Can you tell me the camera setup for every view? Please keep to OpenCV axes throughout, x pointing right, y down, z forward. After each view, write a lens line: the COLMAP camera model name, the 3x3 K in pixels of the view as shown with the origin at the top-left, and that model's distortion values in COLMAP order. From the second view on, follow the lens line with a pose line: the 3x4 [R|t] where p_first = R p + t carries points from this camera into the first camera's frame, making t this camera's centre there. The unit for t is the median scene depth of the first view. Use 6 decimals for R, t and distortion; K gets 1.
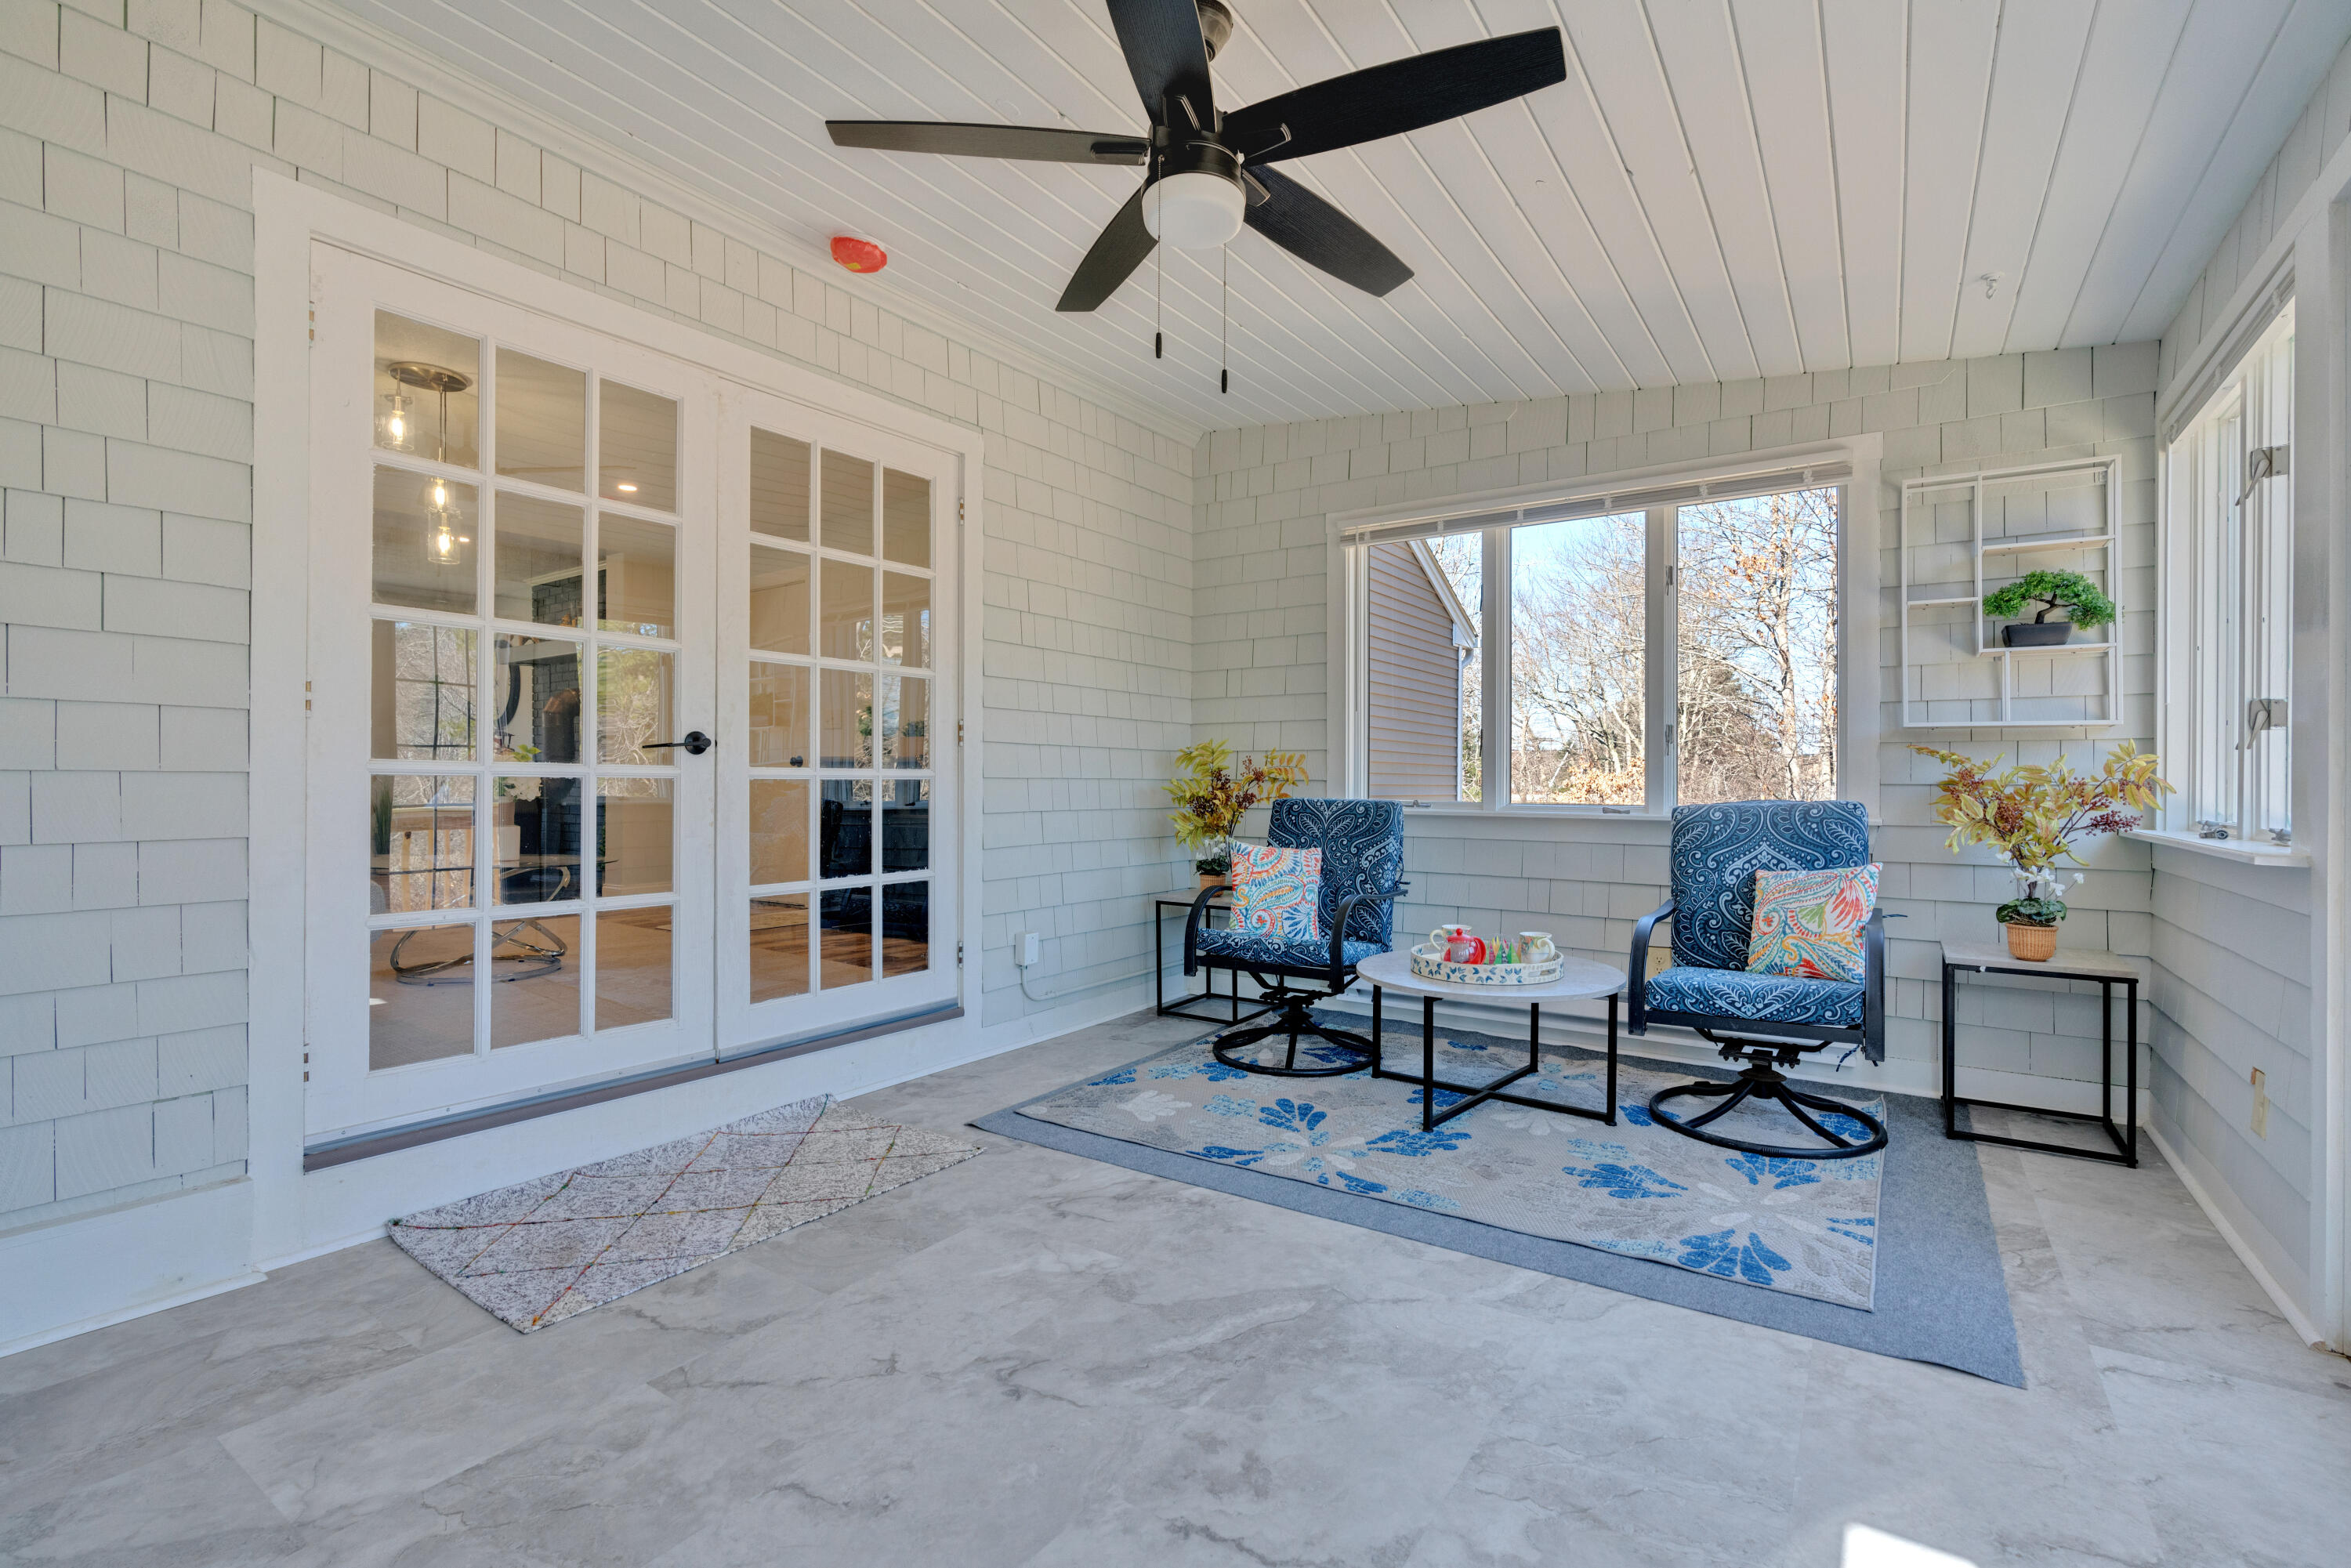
lens RADIAL K [[1051.3, 0, 1167.9], [0, 1051.3, 772.3], [0, 0, 1]] dist [-0.002644, 0.000307]
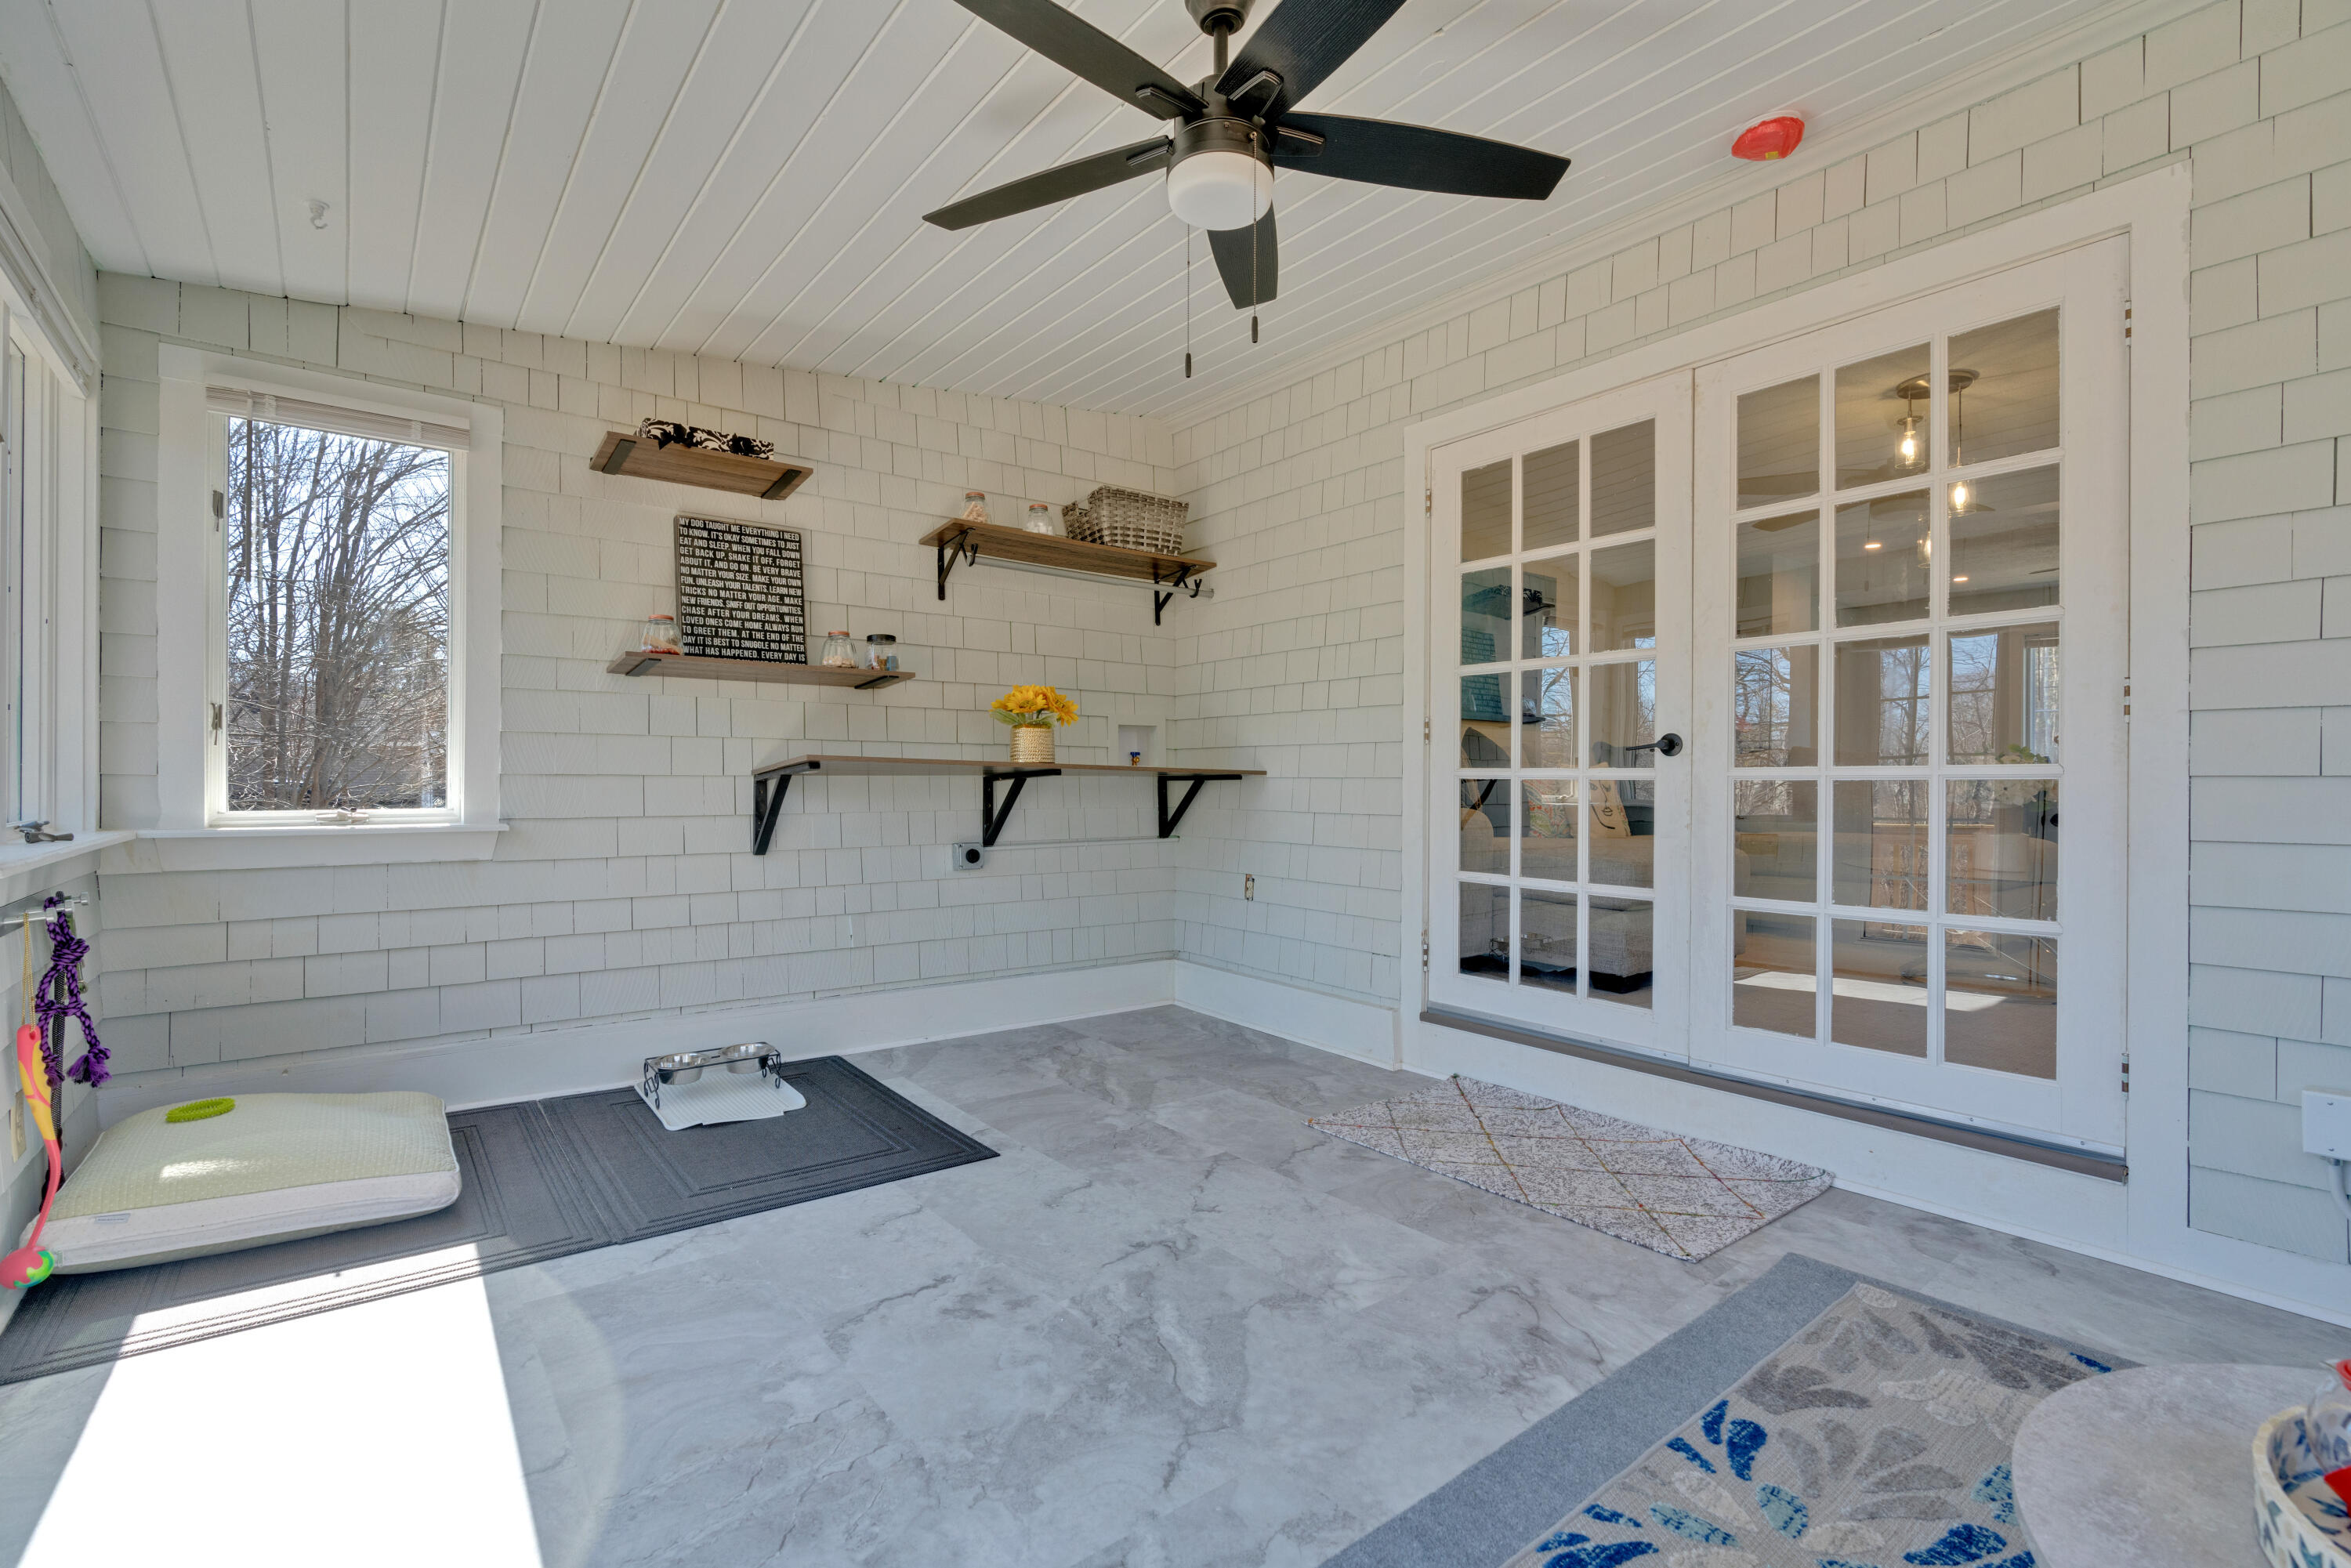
lens RADIAL K [[1055.2, 0, 1202.0], [0, 1055.2, 782.7], [0, 0, 1]] dist [-0.019077, 0.010205]
pose [[-0.280067, -0.006077, -0.959961, 0.699100], [0.004900, 0.999958, -0.007760, 0.015519], [0.959968, -0.006877, -0.280026, 0.922633]]
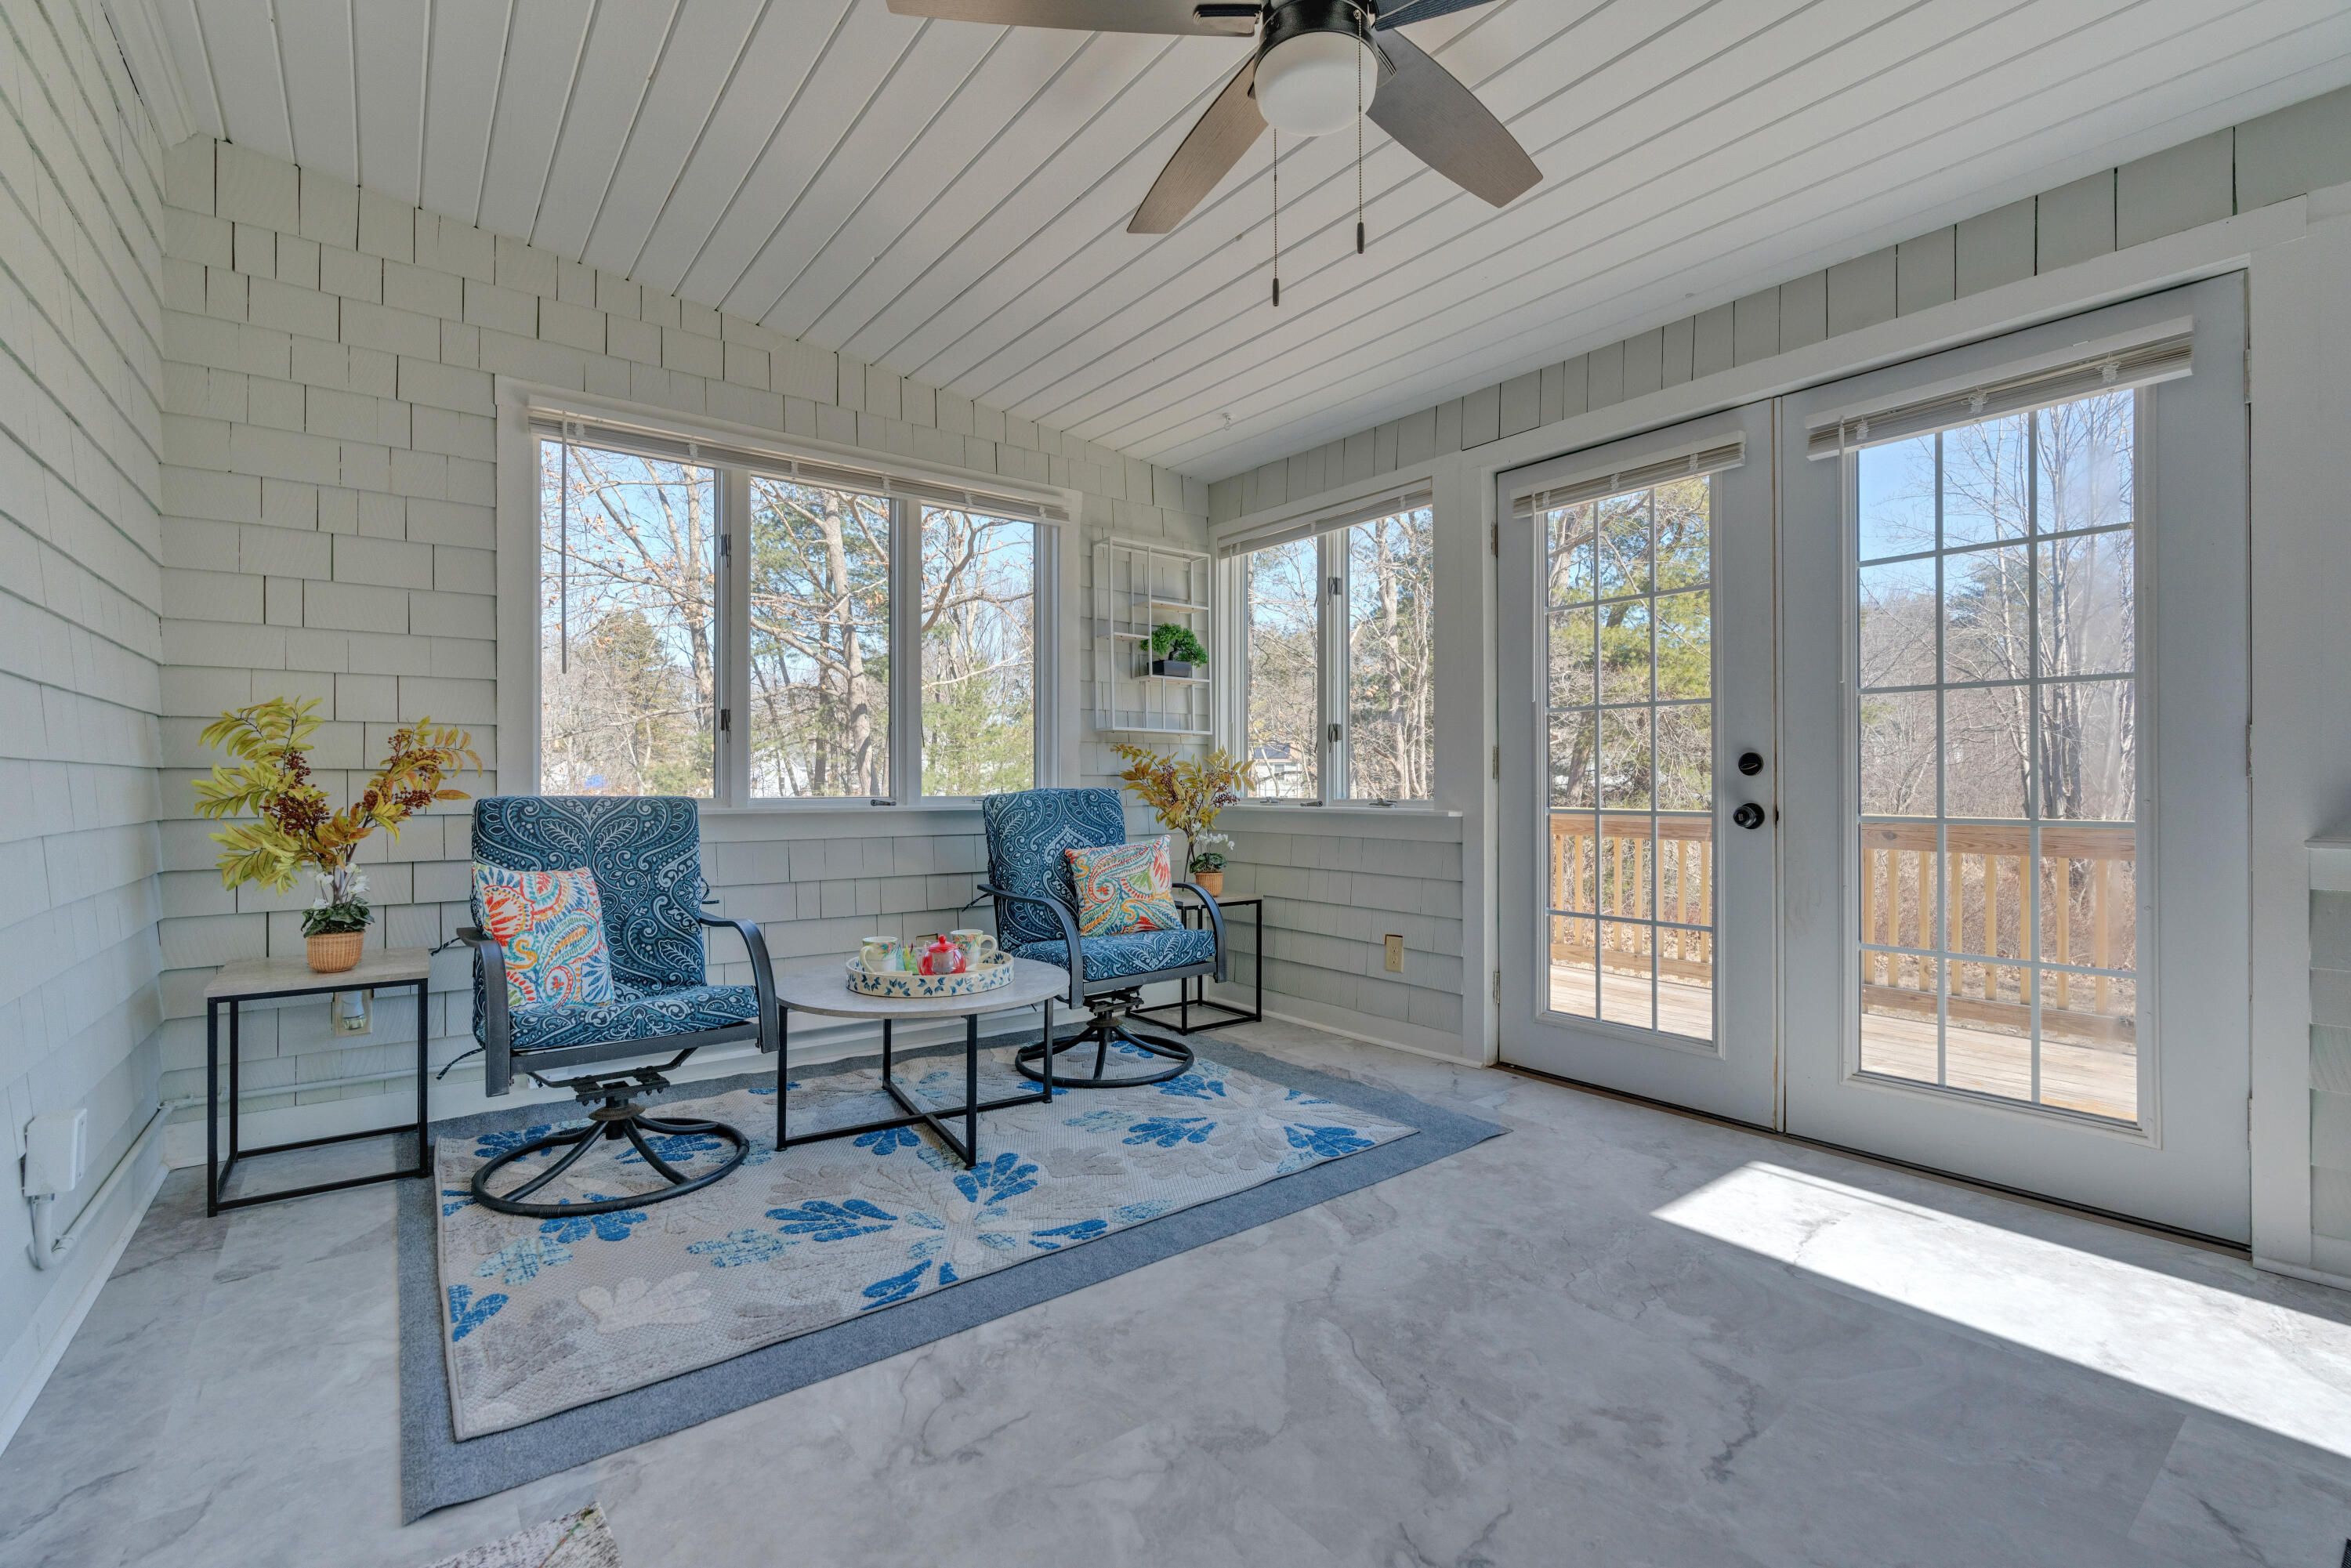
lens RADIAL K [[1055.2, 0, 1202.0], [0, 1055.2, 782.7], [0, 0, 1]] dist [-0.019077, 0.010205]
pose [[0.297081, -0.003630, 0.954845, -0.588362], [-0.005482, 0.999970, 0.005507, 0.015839], [-0.954836, -0.006871, 0.297052, 0.617788]]
